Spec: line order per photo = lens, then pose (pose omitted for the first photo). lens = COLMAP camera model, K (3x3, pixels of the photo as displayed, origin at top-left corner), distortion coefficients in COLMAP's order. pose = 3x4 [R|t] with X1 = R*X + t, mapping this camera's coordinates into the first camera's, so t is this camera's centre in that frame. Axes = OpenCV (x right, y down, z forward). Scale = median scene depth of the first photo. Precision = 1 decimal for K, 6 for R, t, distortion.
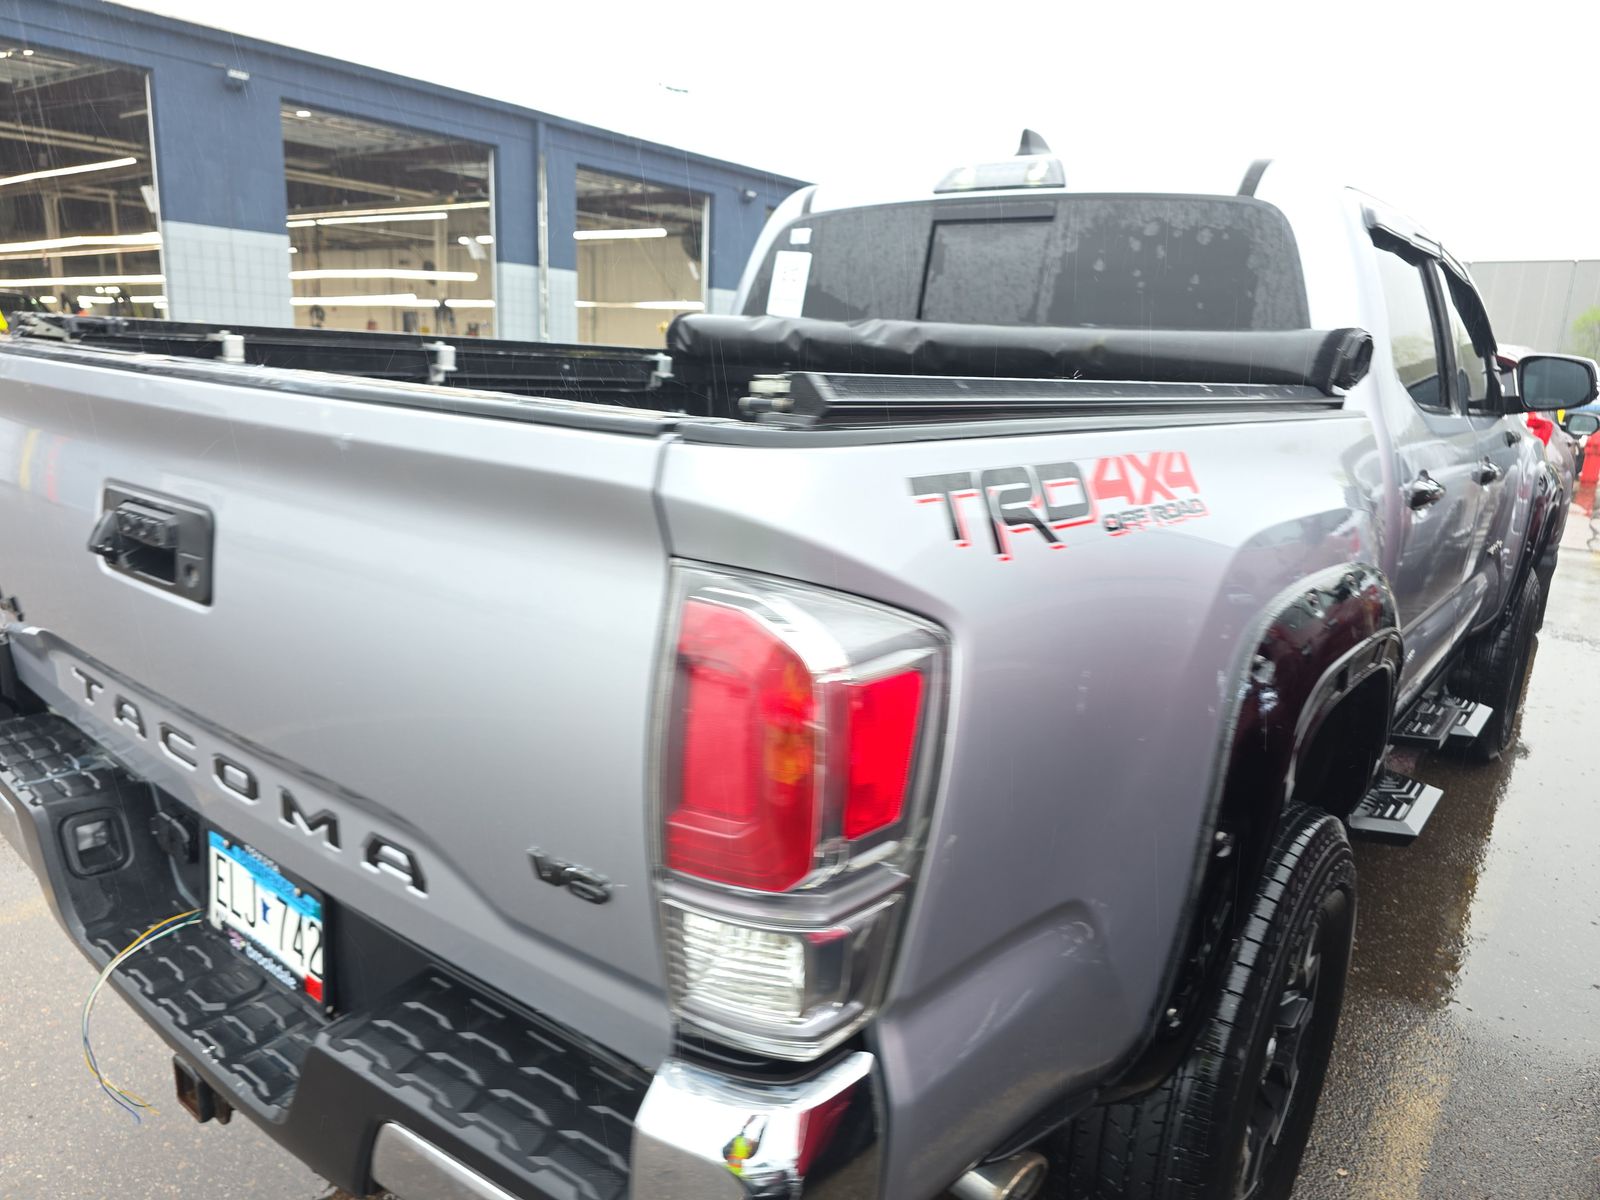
lens RADIAL K [[1069.3, 0, 800.0], [0, 1069.3, 600.0], [0, 0, 1]] dist [-0.000322, 0.000051]
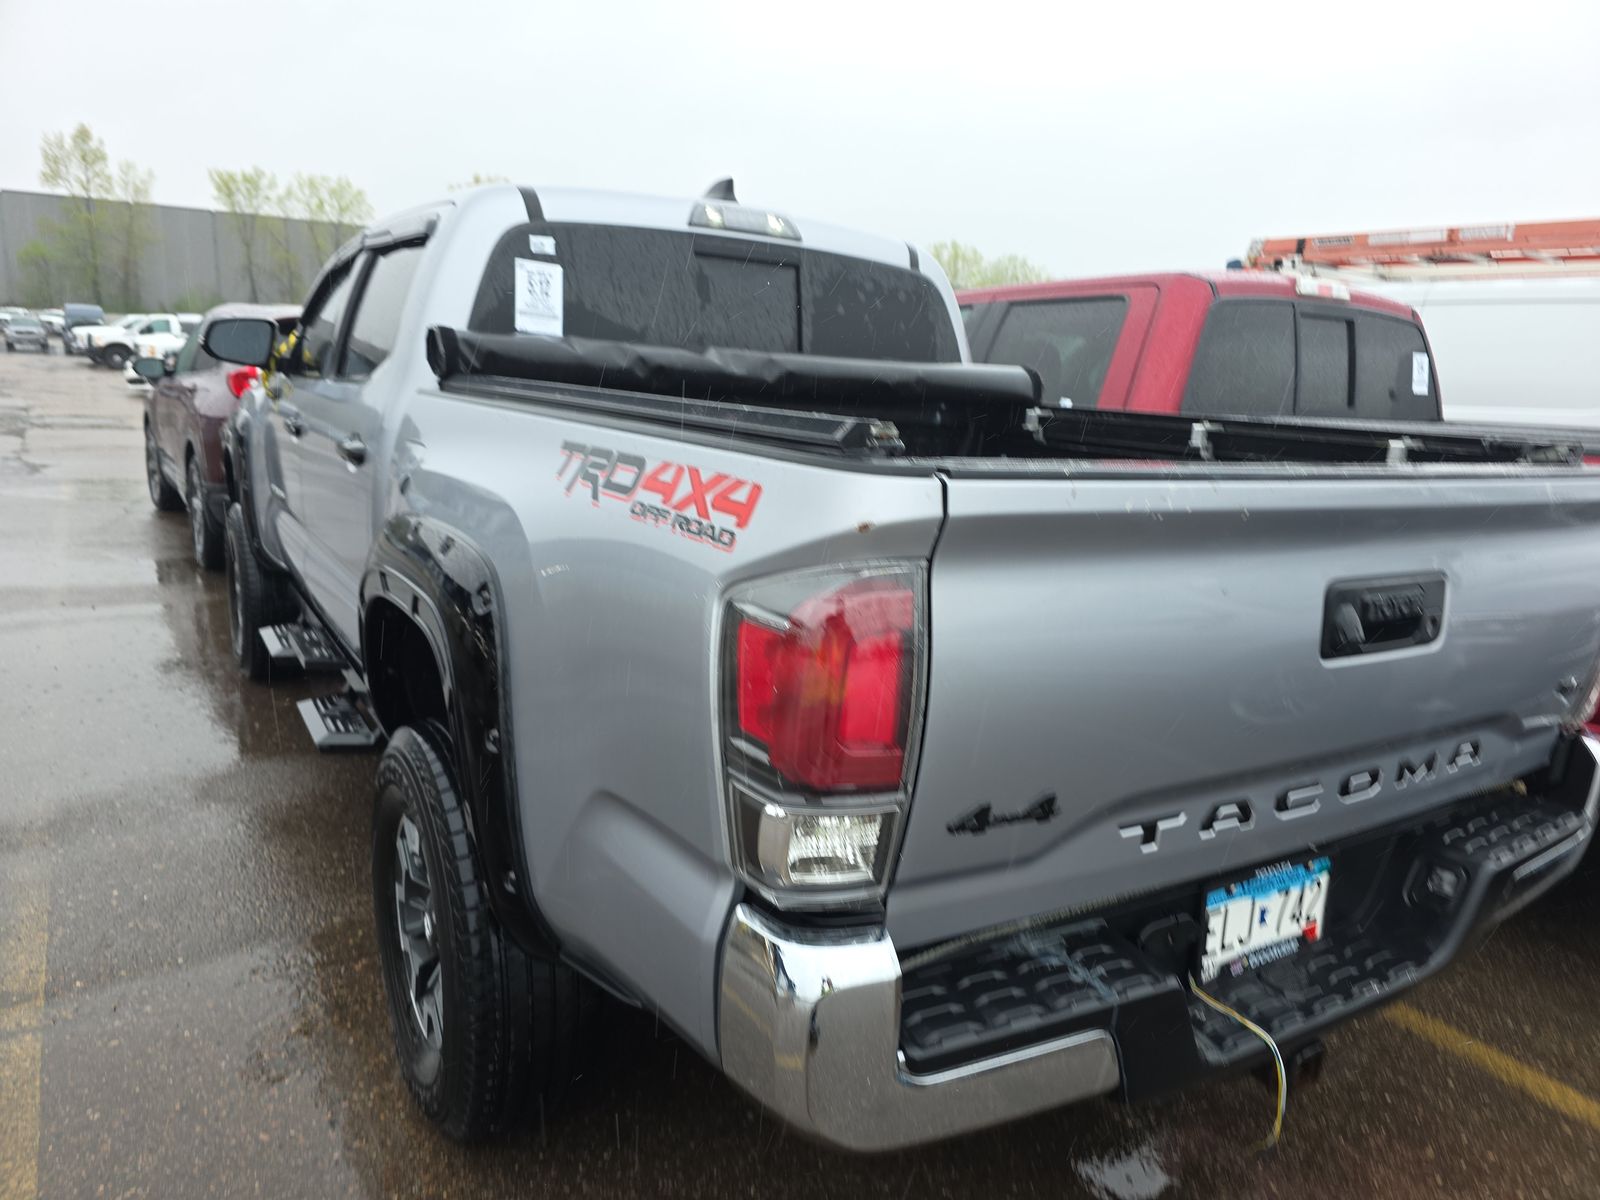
lens RADIAL K [[1063.4, 0, 800.0], [0, 1063.4, 600.0], [0, 0, 1]] dist [0.028464, 0.000785]
pose [[0.348099, -0.226476, 0.909690, -0.972743], [0.171190, 0.969420, 0.175839, -0.200507], [-0.921695, 0.094520, 0.376225, 0.573713]]
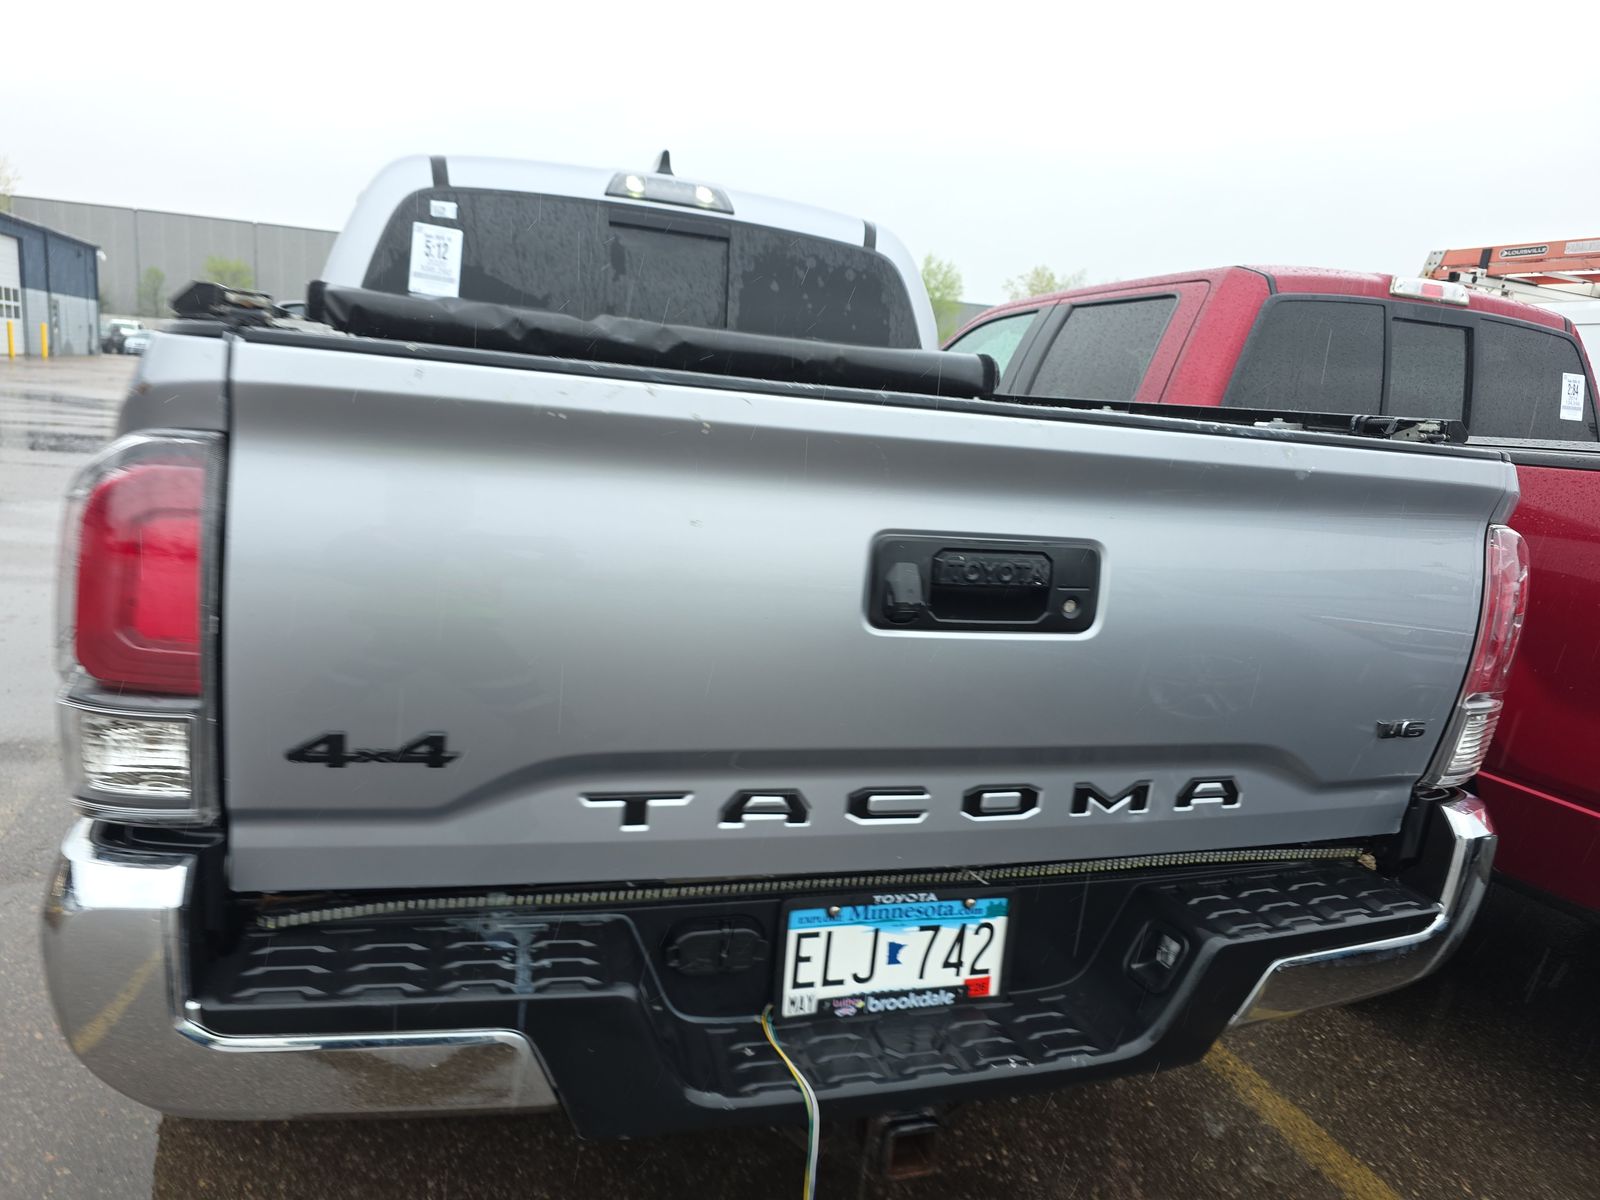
lens RADIAL K [[1059.2, 0, 763.6], [0, 1059.2, 590.4], [0, 0, 1]] dist [0.022011, -0.001675]
pose [[0.571728, -0.151368, 0.806359, -0.752804], [0.121490, 0.987618, 0.099255, -0.085398], [-0.811399, 0.041218, 0.583038, 0.298027]]
